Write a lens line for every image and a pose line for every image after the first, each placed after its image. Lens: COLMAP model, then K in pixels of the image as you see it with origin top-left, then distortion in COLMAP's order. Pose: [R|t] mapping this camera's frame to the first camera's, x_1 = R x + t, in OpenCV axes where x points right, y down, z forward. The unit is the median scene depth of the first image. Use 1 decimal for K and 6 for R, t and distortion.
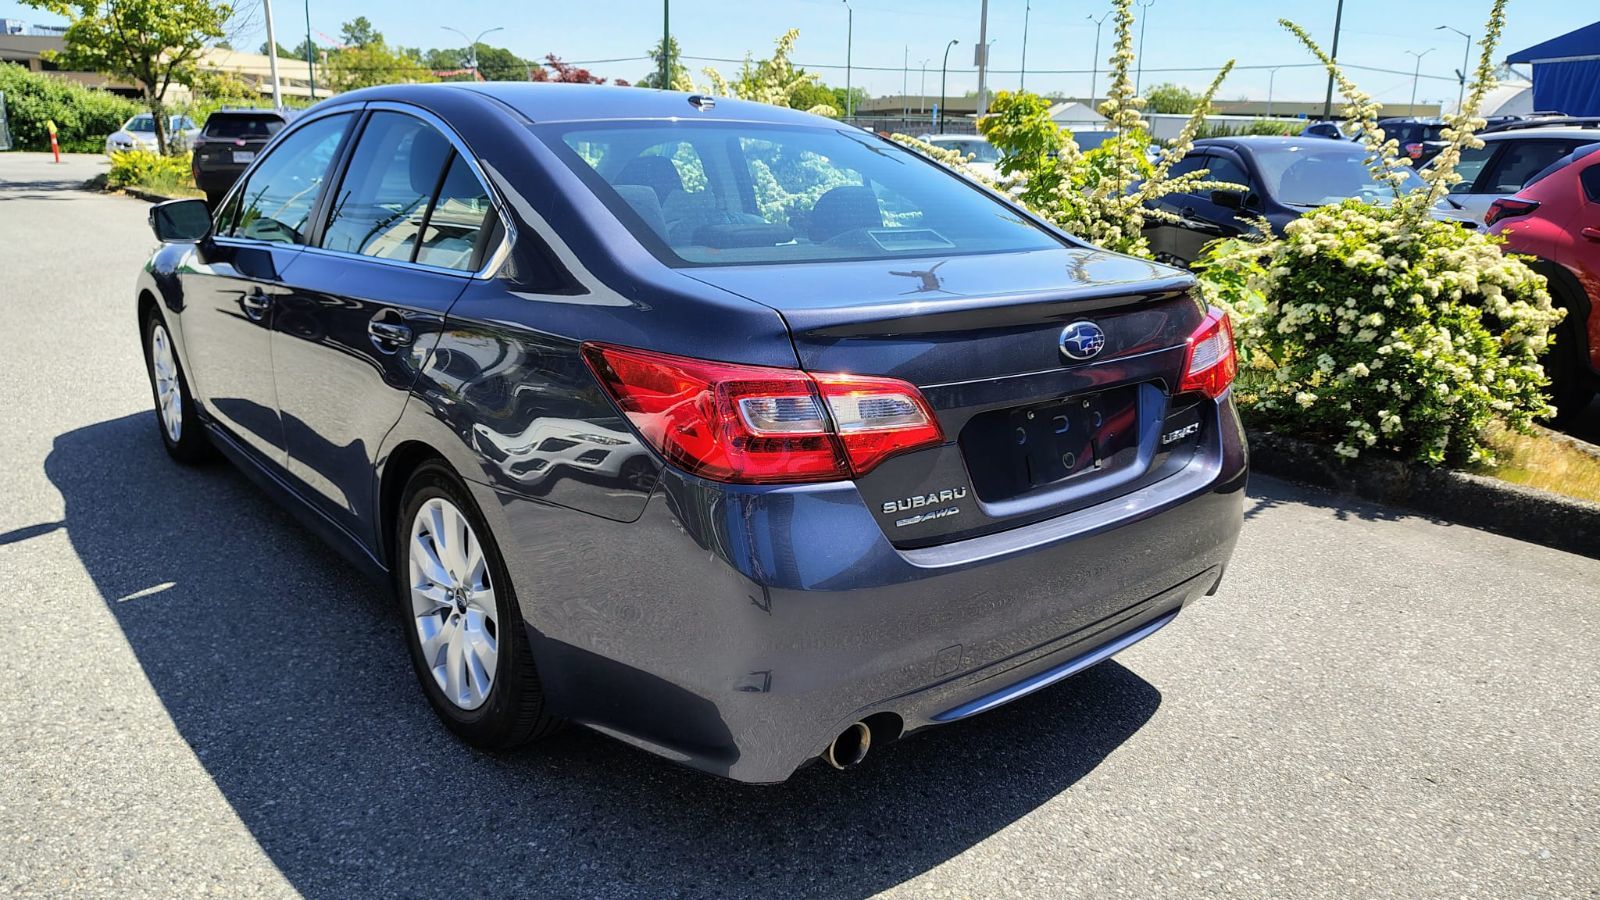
lens RADIAL K [[1110.4, 0, 800.0], [0, 1110.4, 450.0], [0, 0, 1]] dist [0.005433, 0.002906]
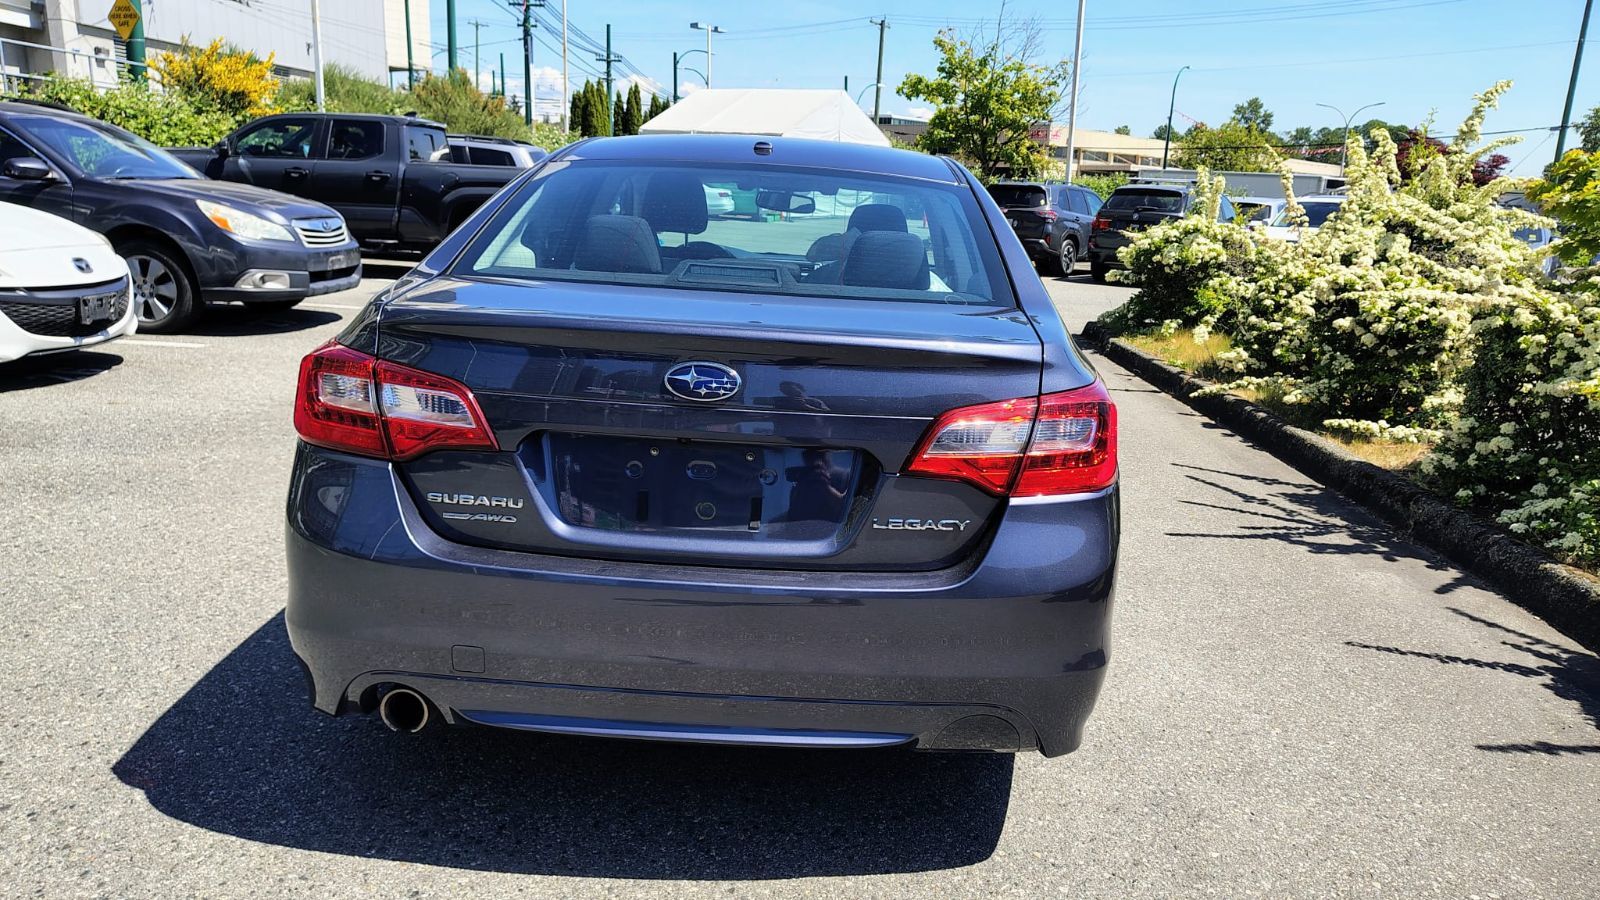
lens RADIAL K [[1121.5, 0, 842.0], [0, 1121.5, 453.7], [0, 0, 1]] dist [0.024016, -0.005631]
pose [[0.759337, 0.163654, -0.629781, 0.853532], [-0.205173, 0.978701, 0.006944, -0.062934], [0.617504, 0.123941, 0.776742, 0.316495]]
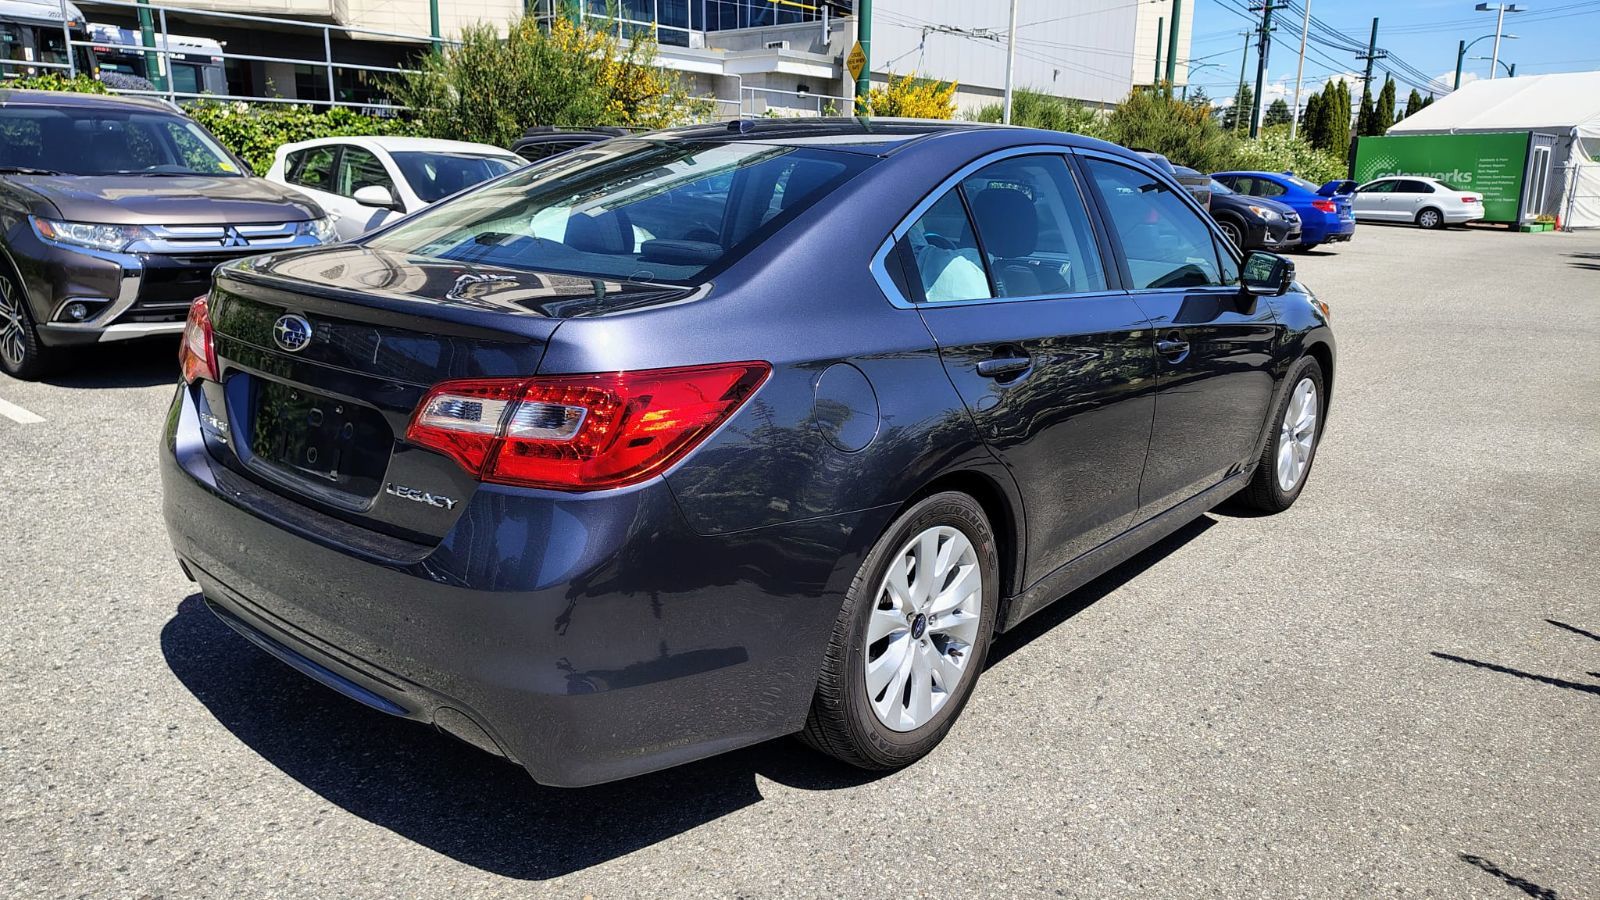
lens RADIAL K [[1135.9, 0, 800.0], [0, 1135.9, 450.0], [0, 0, 1]] dist [-0.001304, -0.001861]
pose [[0.167116, 0.215492, -0.962100, 1.231211], [-0.282729, 0.945314, 0.162622, -0.272328], [0.944530, 0.244837, 0.218902, 1.123030]]
